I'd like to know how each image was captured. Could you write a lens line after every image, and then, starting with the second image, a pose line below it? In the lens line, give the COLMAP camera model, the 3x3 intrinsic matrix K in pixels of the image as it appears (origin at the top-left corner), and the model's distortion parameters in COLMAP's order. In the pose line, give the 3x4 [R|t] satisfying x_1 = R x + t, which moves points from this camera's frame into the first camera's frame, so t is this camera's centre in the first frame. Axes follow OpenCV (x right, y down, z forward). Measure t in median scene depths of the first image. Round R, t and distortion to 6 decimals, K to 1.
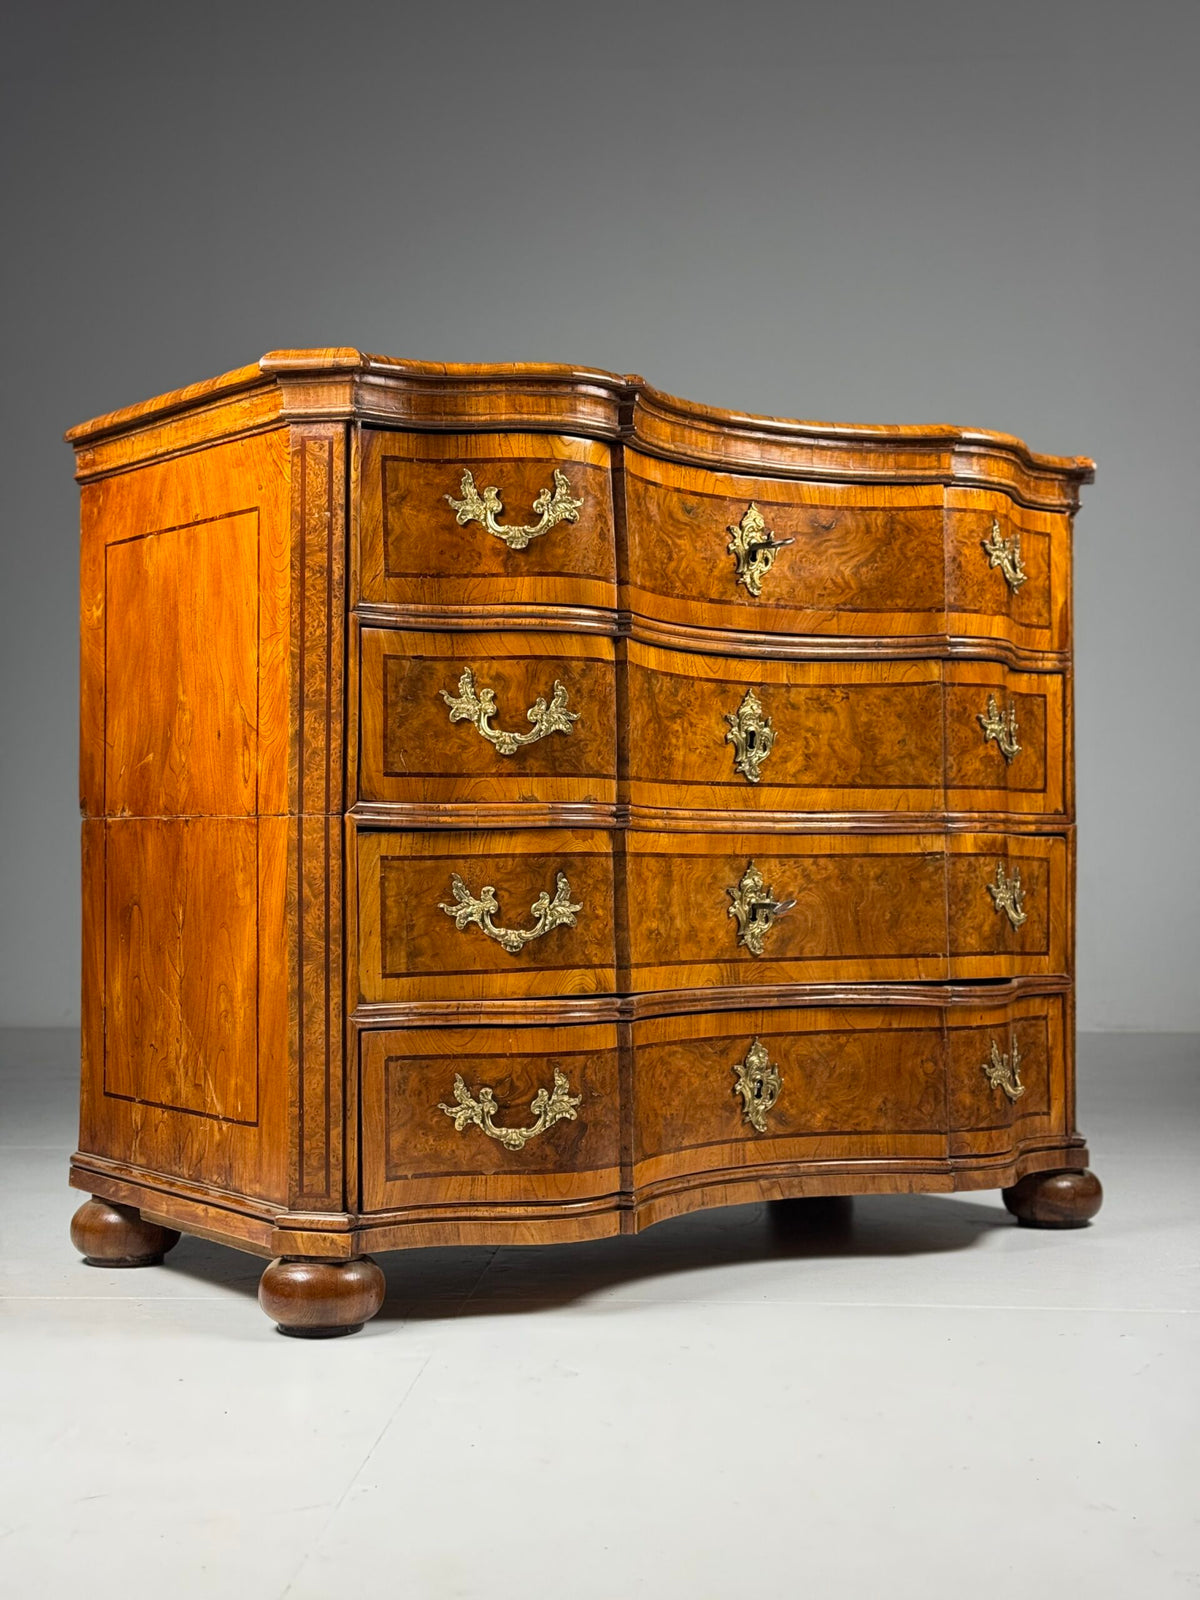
lens RADIAL K [[2221.4, 0, 600.0], [0, 2221.4, 800.0], [0, 0, 1]] dist [0.136390, -0.002853]
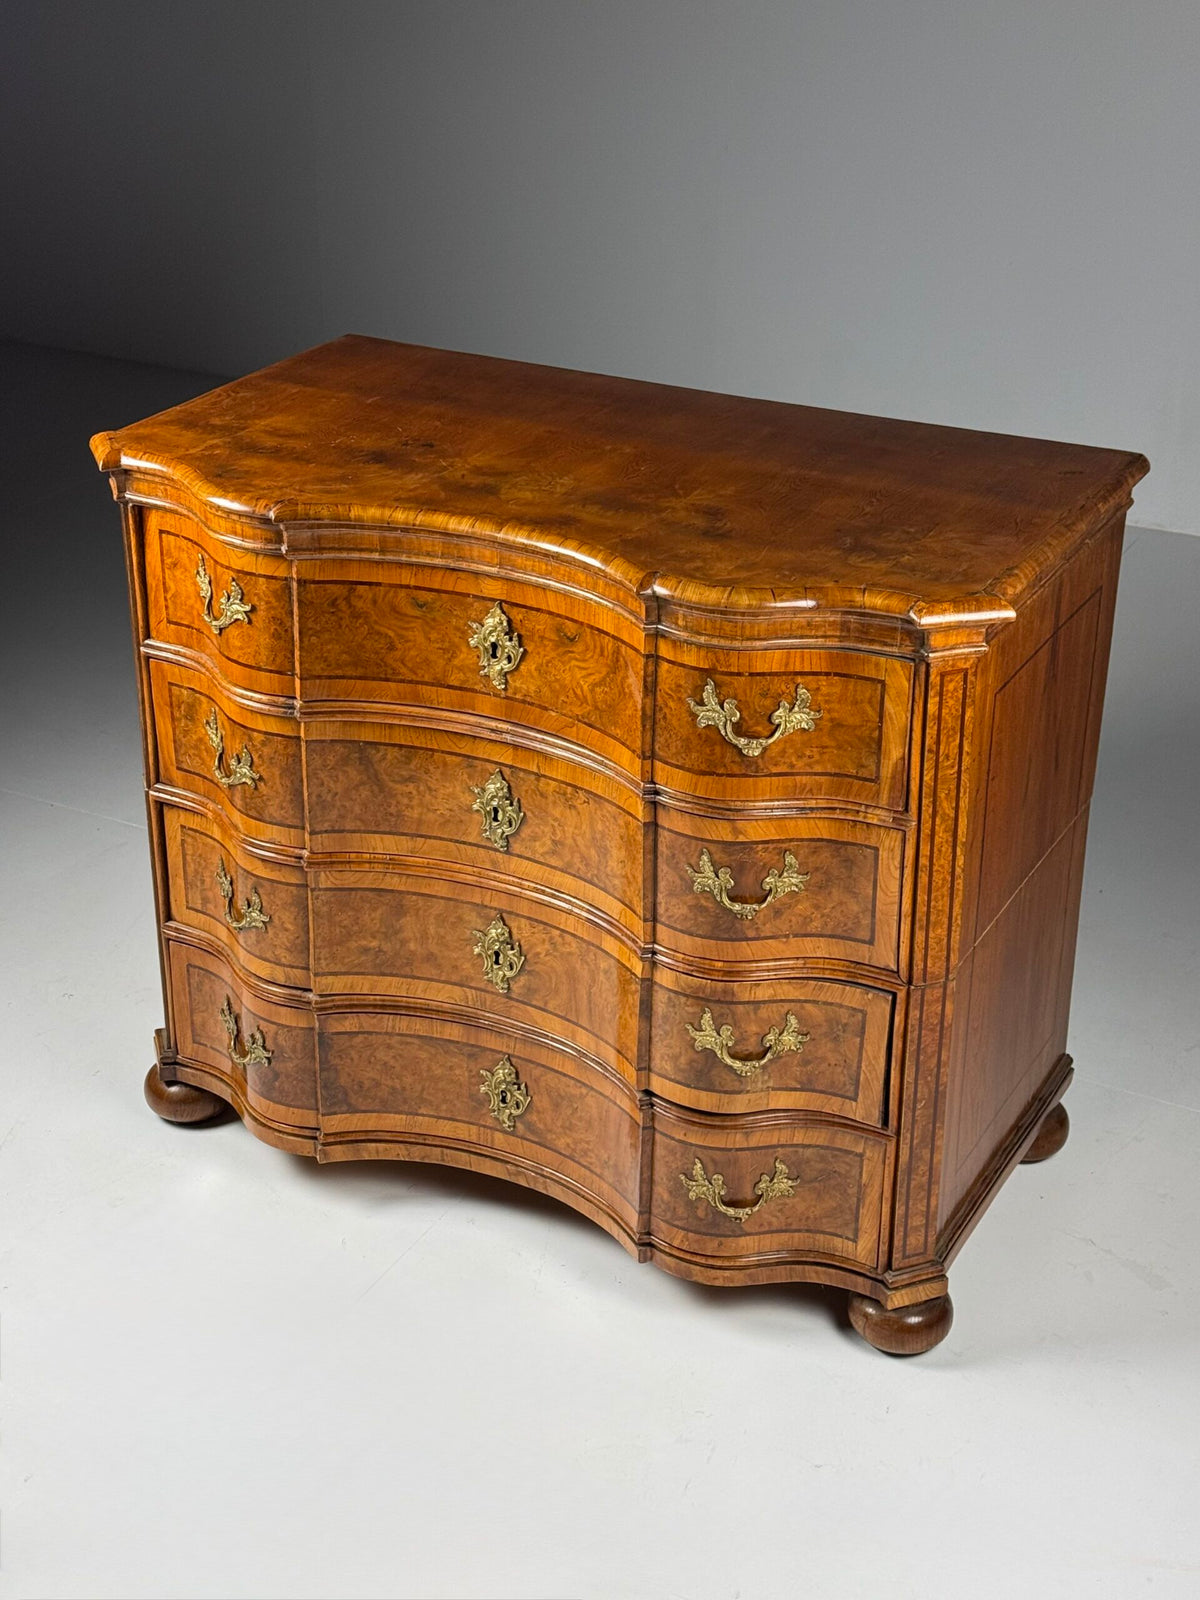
lens RADIAL K [[2415.5, 0, 597.2], [0, 2415.5, 814.0], [0, 0, 1]] dist [0.141738, 0.056885]
pose [[0.439301, 0.394622, -0.807025, 1.042415], [0.011290, 0.895855, 0.444204, -0.550673], [0.898269, -0.204250, 0.389094, 0.611803]]
